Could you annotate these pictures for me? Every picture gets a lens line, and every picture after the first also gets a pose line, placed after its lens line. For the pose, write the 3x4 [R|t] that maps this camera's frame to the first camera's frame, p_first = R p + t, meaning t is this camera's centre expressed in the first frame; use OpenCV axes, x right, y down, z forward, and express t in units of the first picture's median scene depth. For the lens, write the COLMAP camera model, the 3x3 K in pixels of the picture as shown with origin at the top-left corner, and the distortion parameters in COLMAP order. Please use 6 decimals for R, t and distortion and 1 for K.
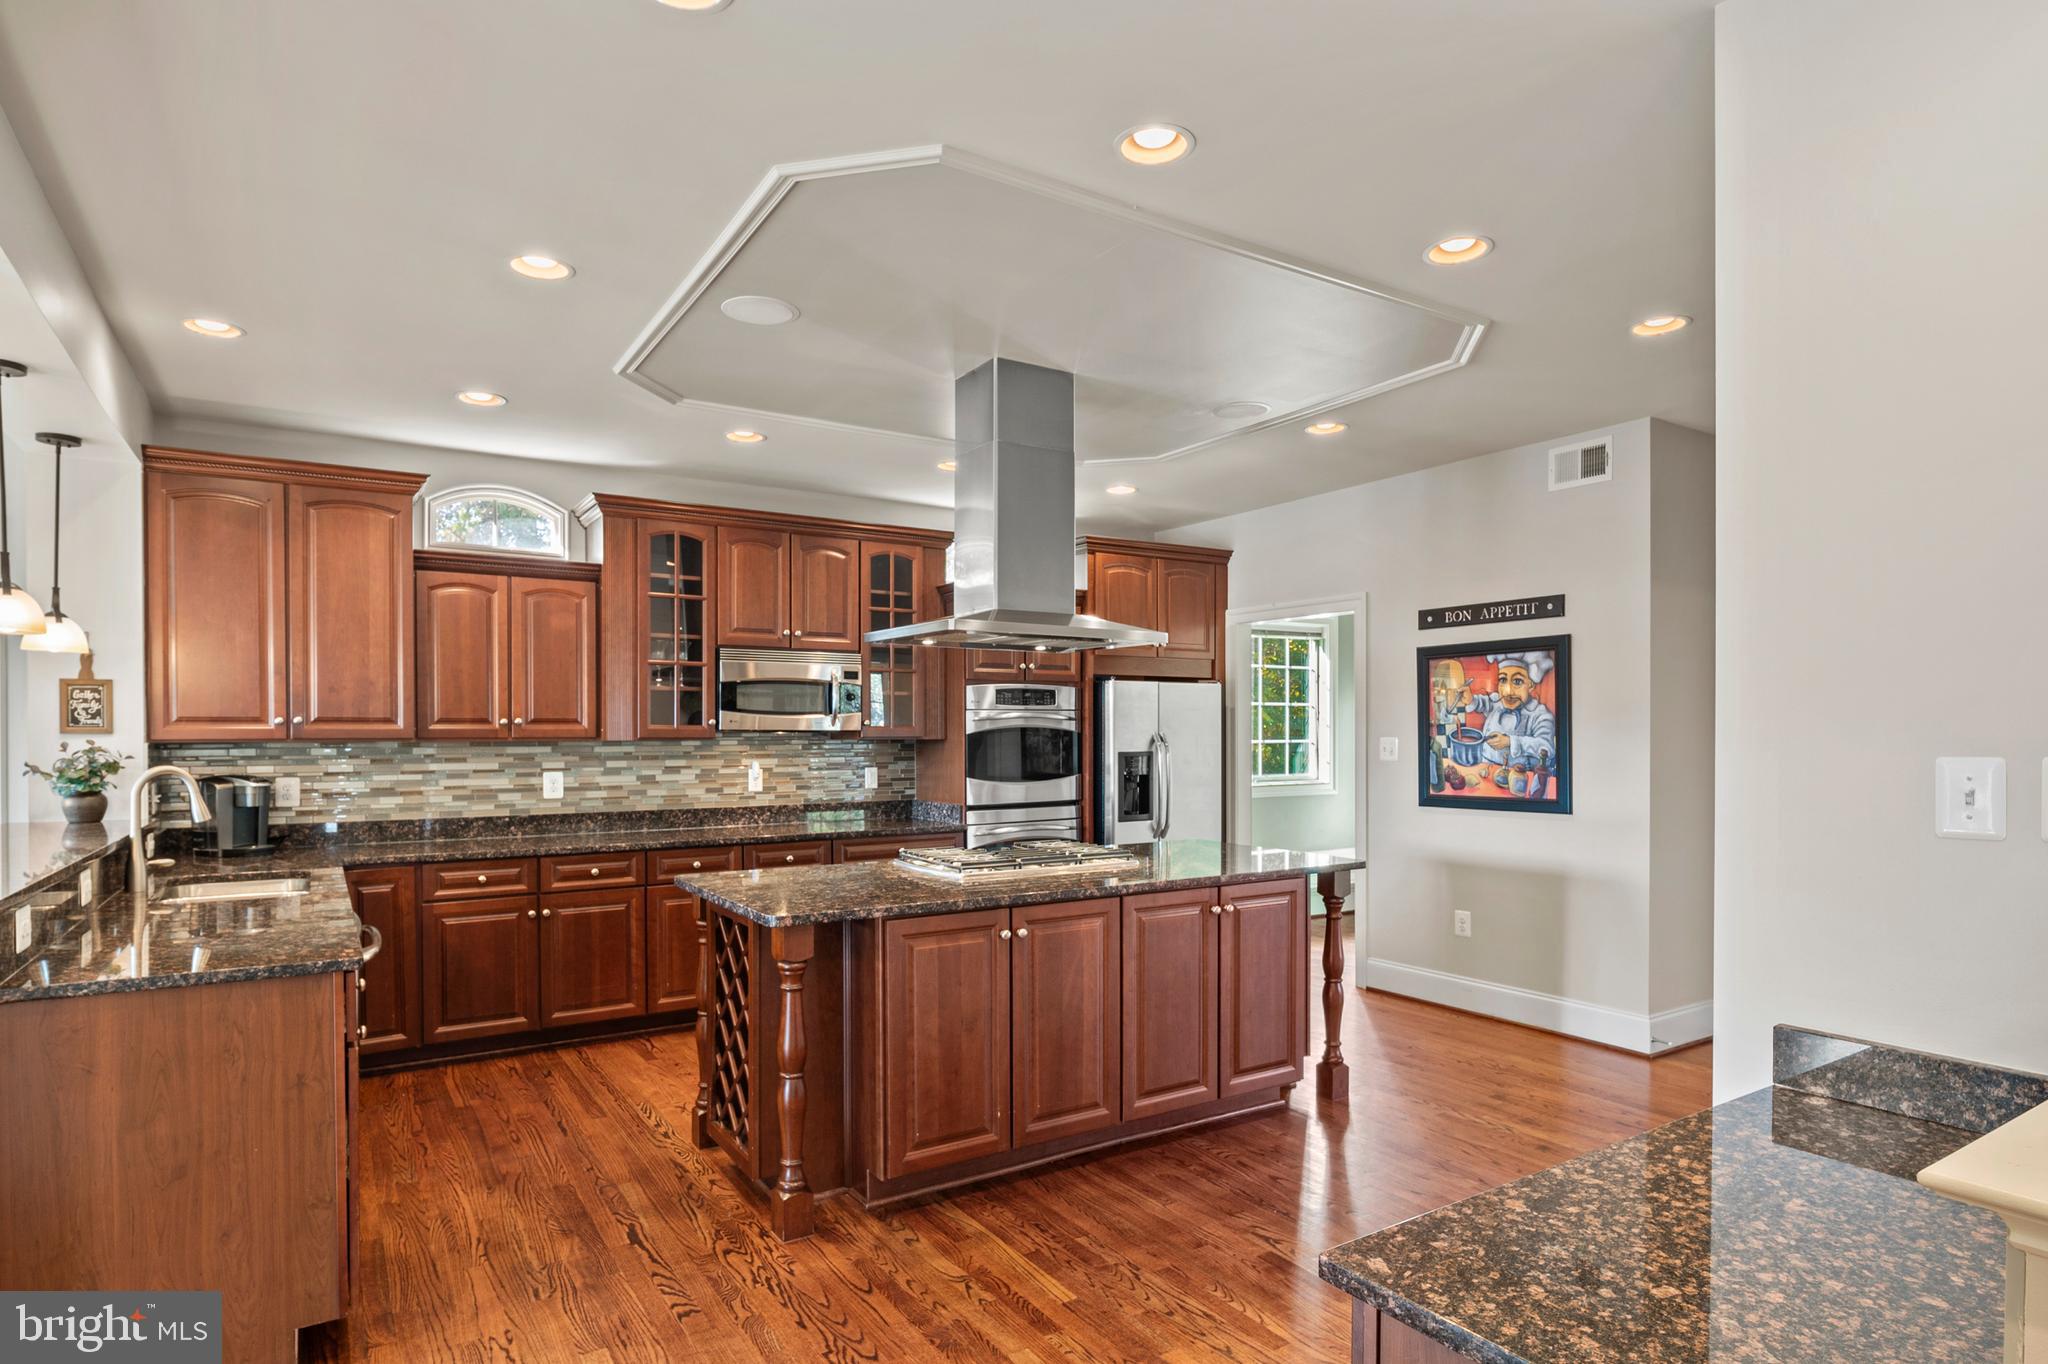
lens RADIAL K [[1127.3, 0, 1064.2], [0, 1127.3, 729.5], [0, 0, 1]] dist [-0.003559, 0.000638]
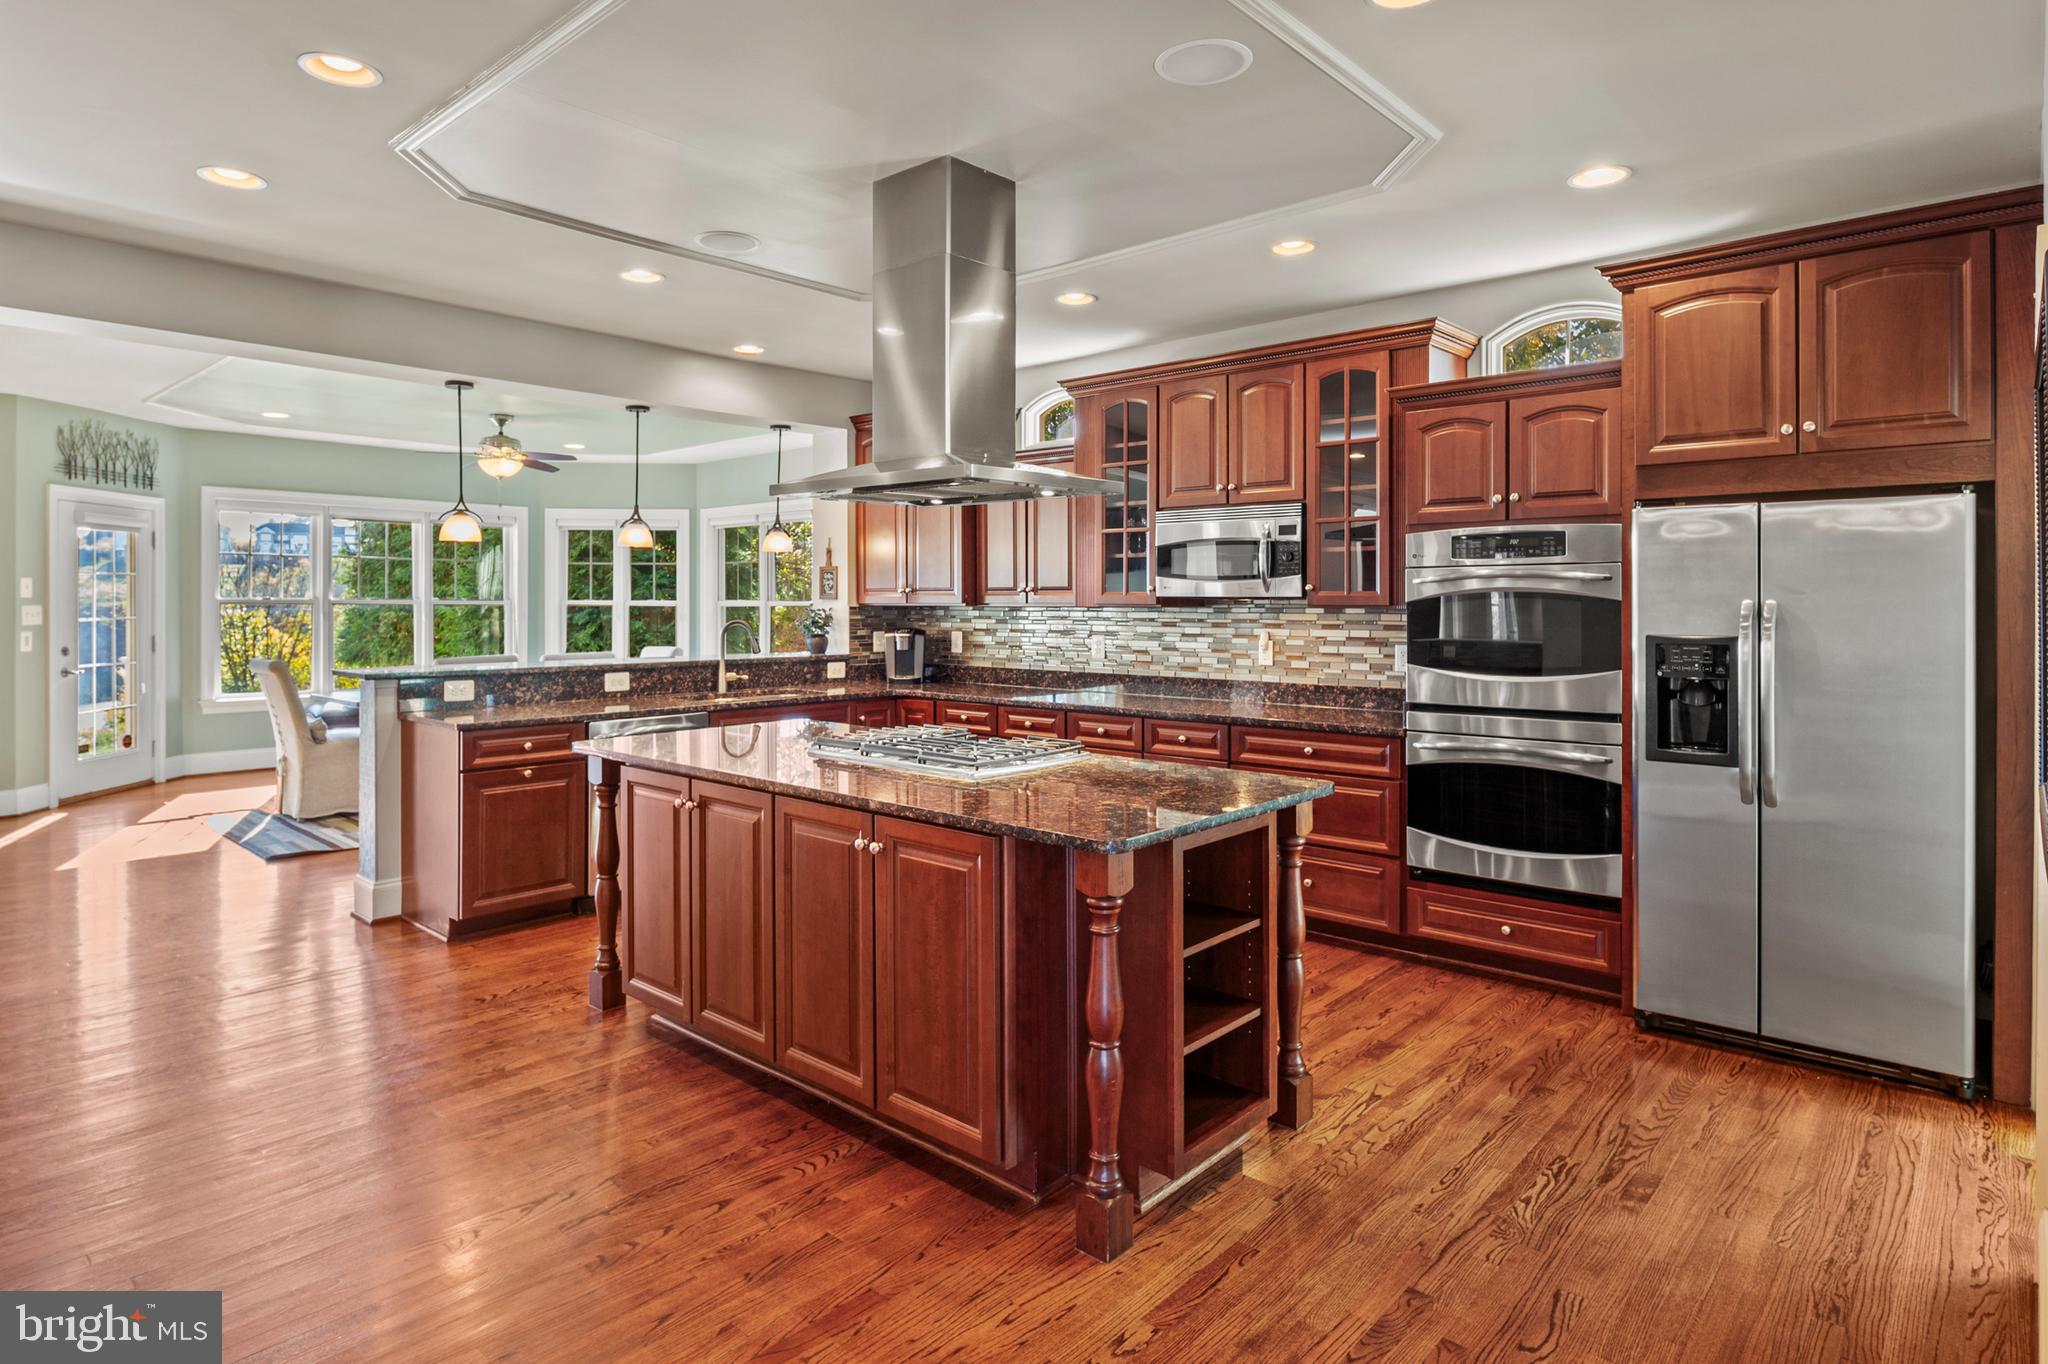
lens RADIAL K [[1127.3, 0, 1000.9], [0, 1127.3, 602.3], [0, 0, 1]] dist [-0.003559, 0.000638]
pose [[0.233230, 0.002484, -0.972418, 0.564408], [-0.001800, 0.999996, 0.002123, 0.003351], [0.972420, 0.001255, 0.233234, 0.605186]]
